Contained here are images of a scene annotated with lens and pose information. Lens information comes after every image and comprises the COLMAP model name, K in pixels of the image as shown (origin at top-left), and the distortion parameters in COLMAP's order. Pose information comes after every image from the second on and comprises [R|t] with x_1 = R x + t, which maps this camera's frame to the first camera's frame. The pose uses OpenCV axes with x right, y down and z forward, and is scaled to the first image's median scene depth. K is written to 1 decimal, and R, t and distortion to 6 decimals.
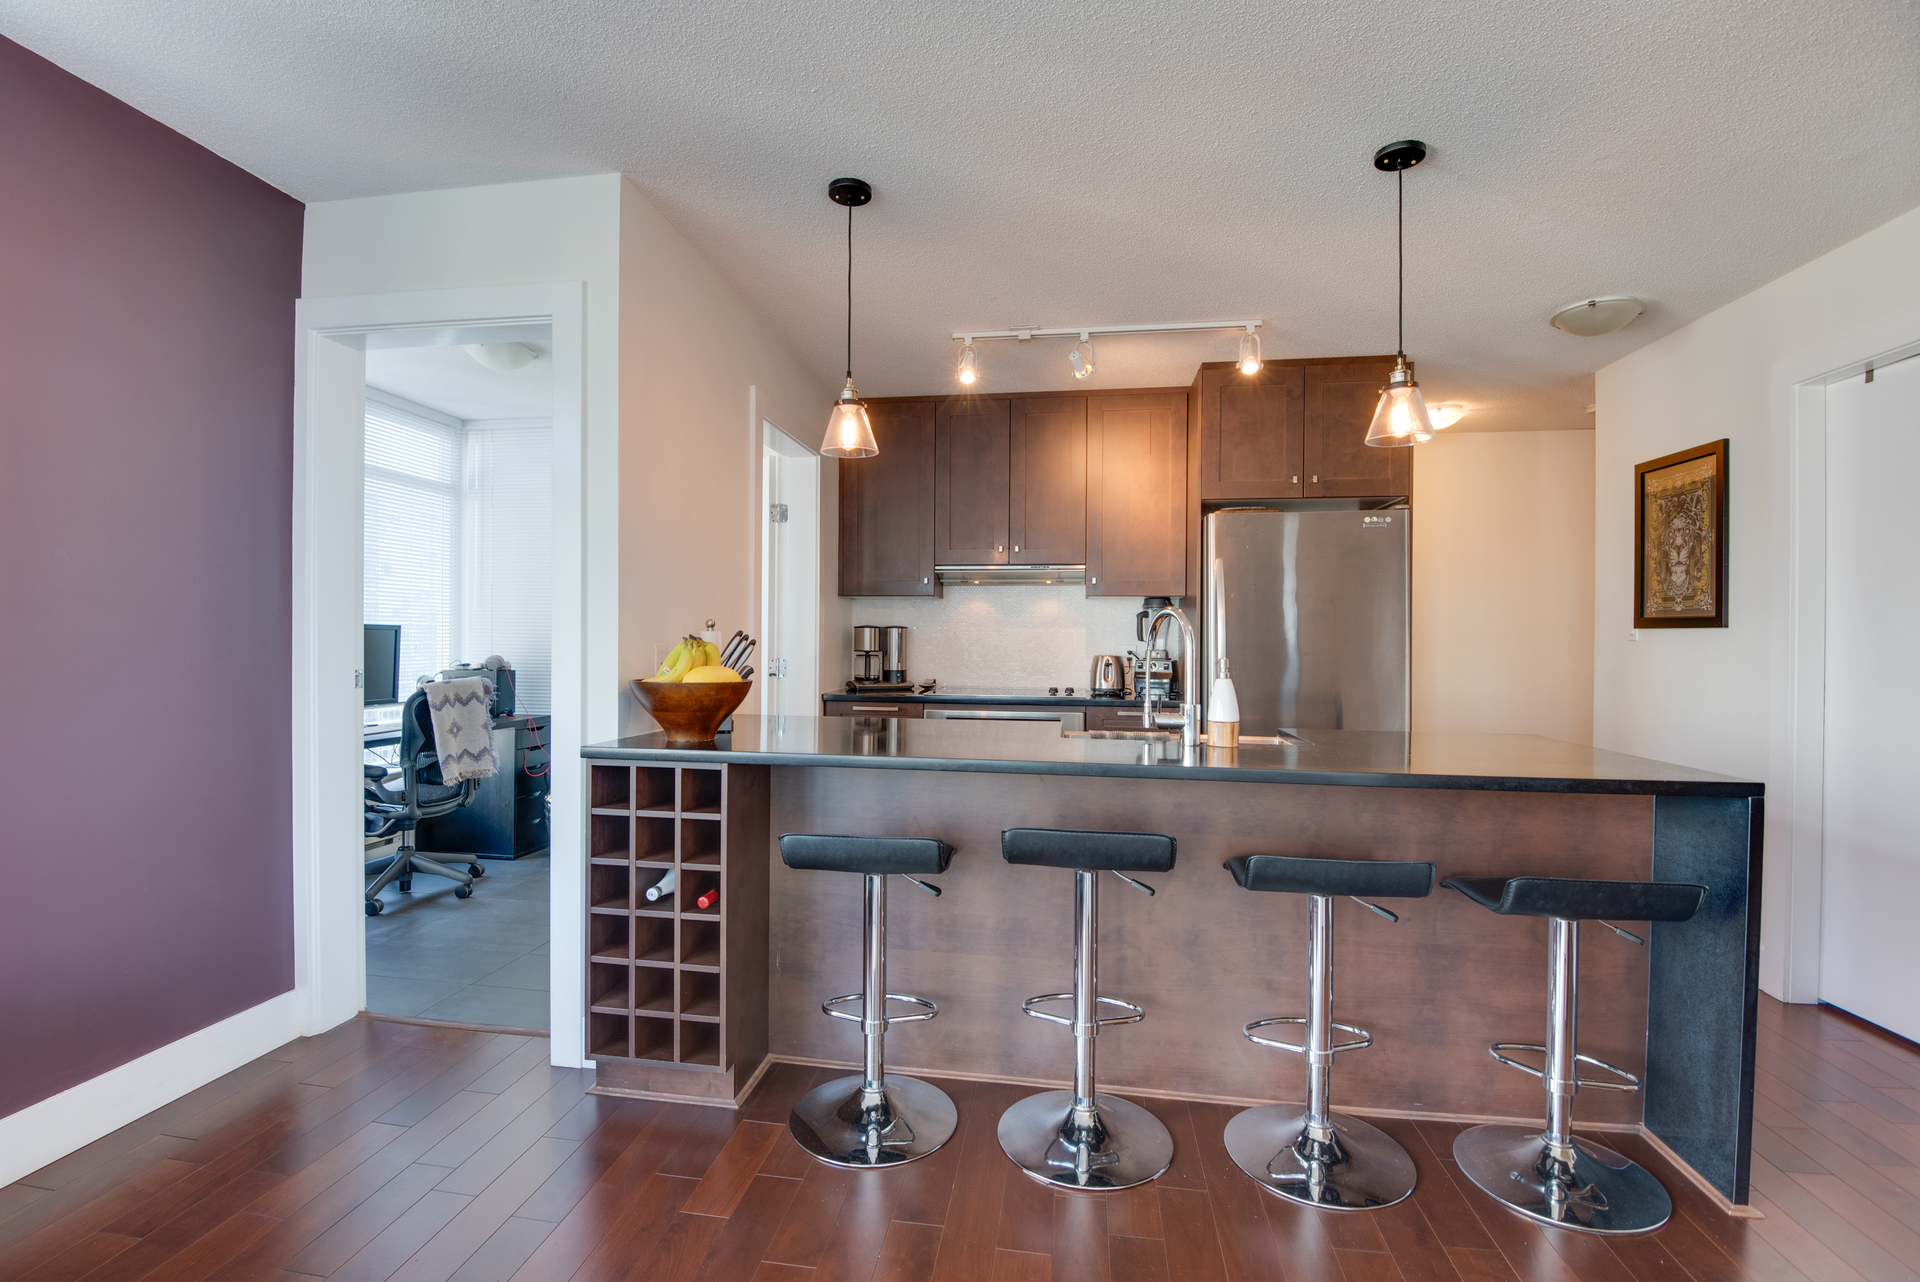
lens RADIAL K [[882.8, 0, 935.5], [0, 882.8, 641.4], [0, 0, 1]] dist [-0.004785, -0.012407]
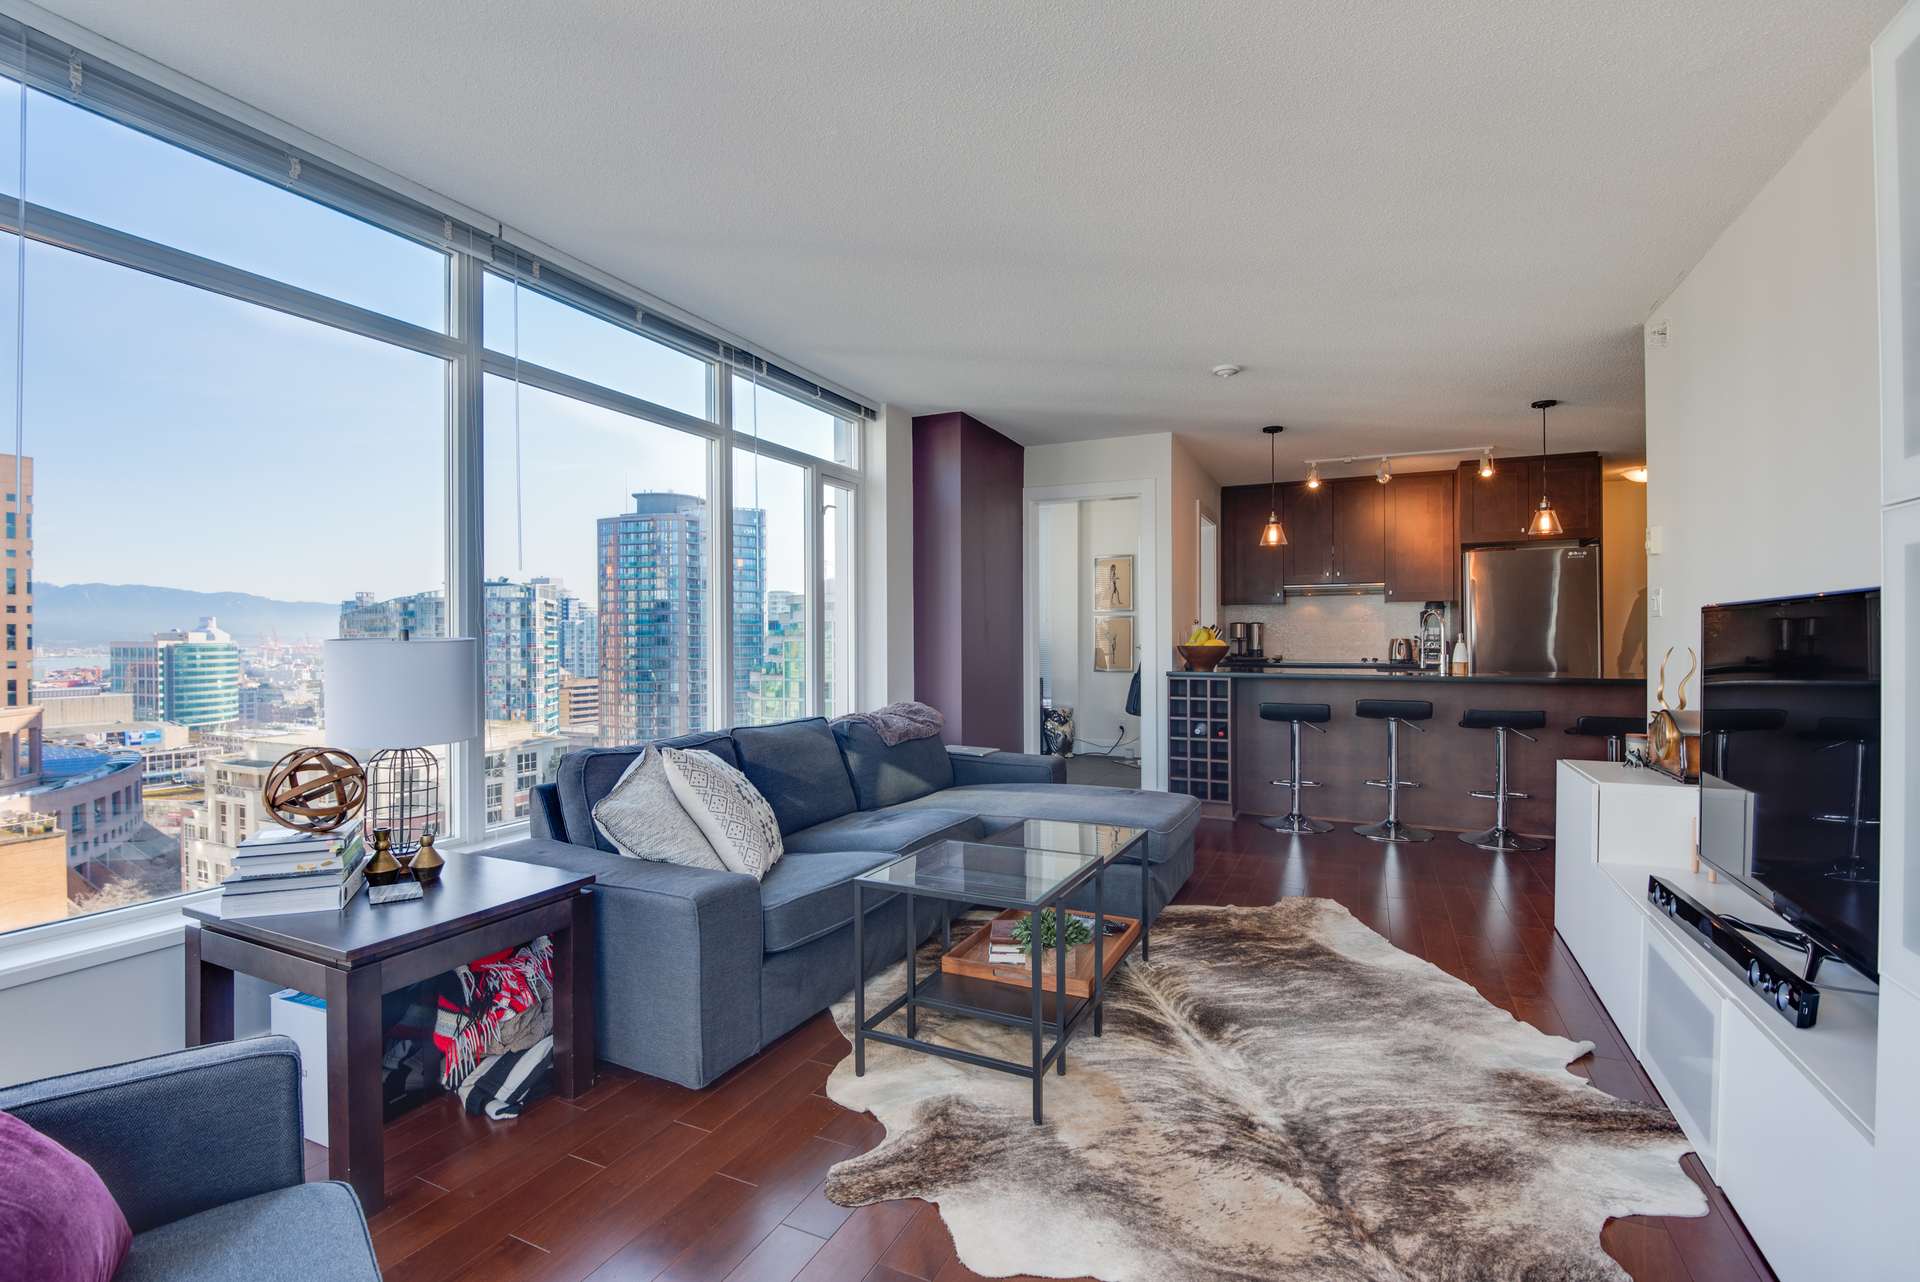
lens RADIAL K [[882.8, 0, 931.8], [0, 882.8, 641.7], [0, 0, 1]] dist [-0.004785, -0.012407]
pose [[0.956807, -0.011102, -0.290513, -0.181844], [0.010725, 0.999938, -0.002889, 0.020360], [0.290527, -0.000352, 0.956867, -0.915489]]
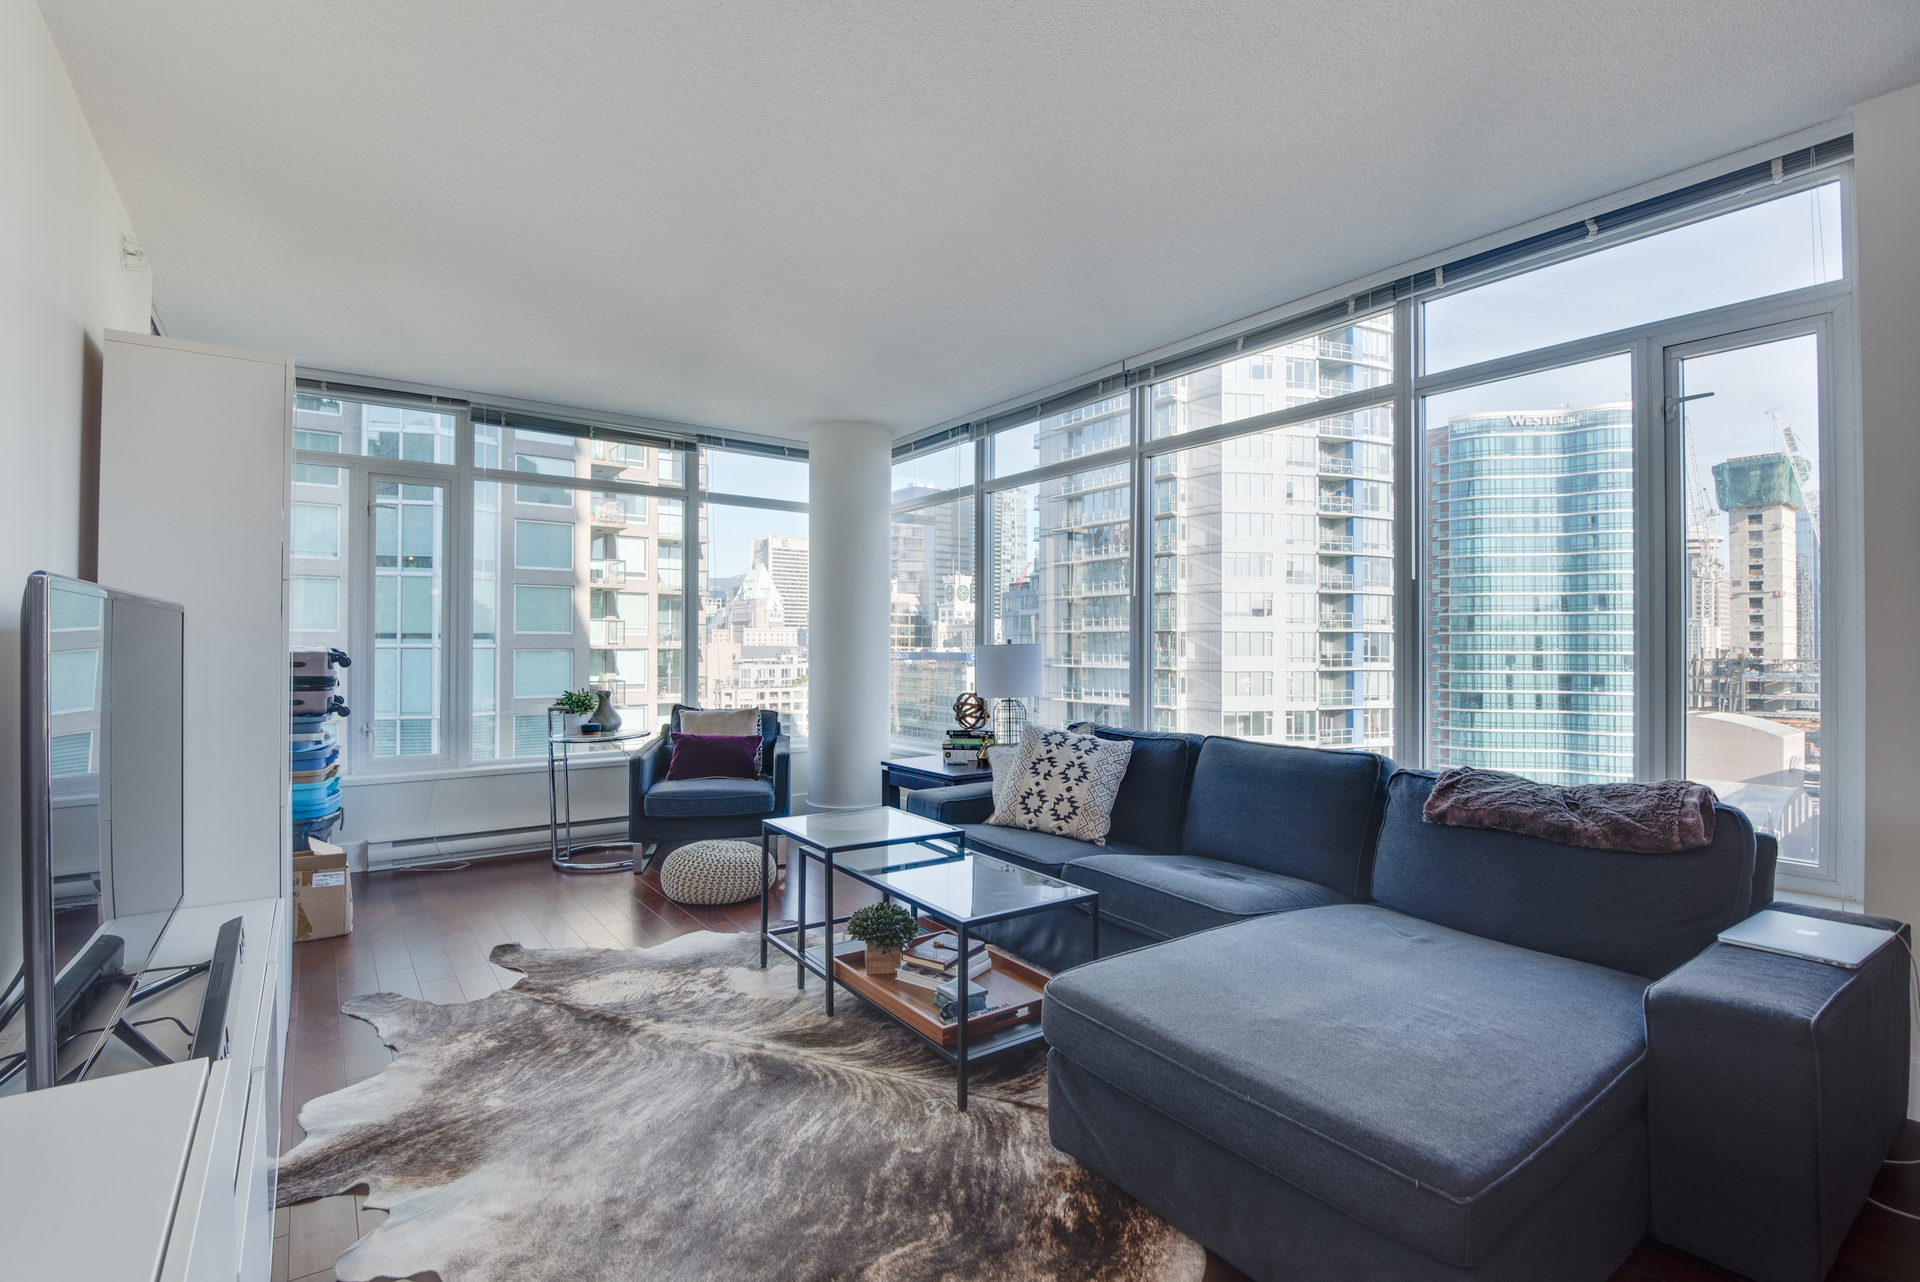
lens RADIAL K [[882.8, 0, 953.7], [0, 882.8, 639.5], [0, 0, 1]] dist [-0.004785, -0.012407]
pose [[-0.703267, -0.012577, -0.710815, 0.171496], [-0.013643, 0.999898, -0.004194, 0.015518], [0.710795, 0.006748, -0.703367, 0.293912]]
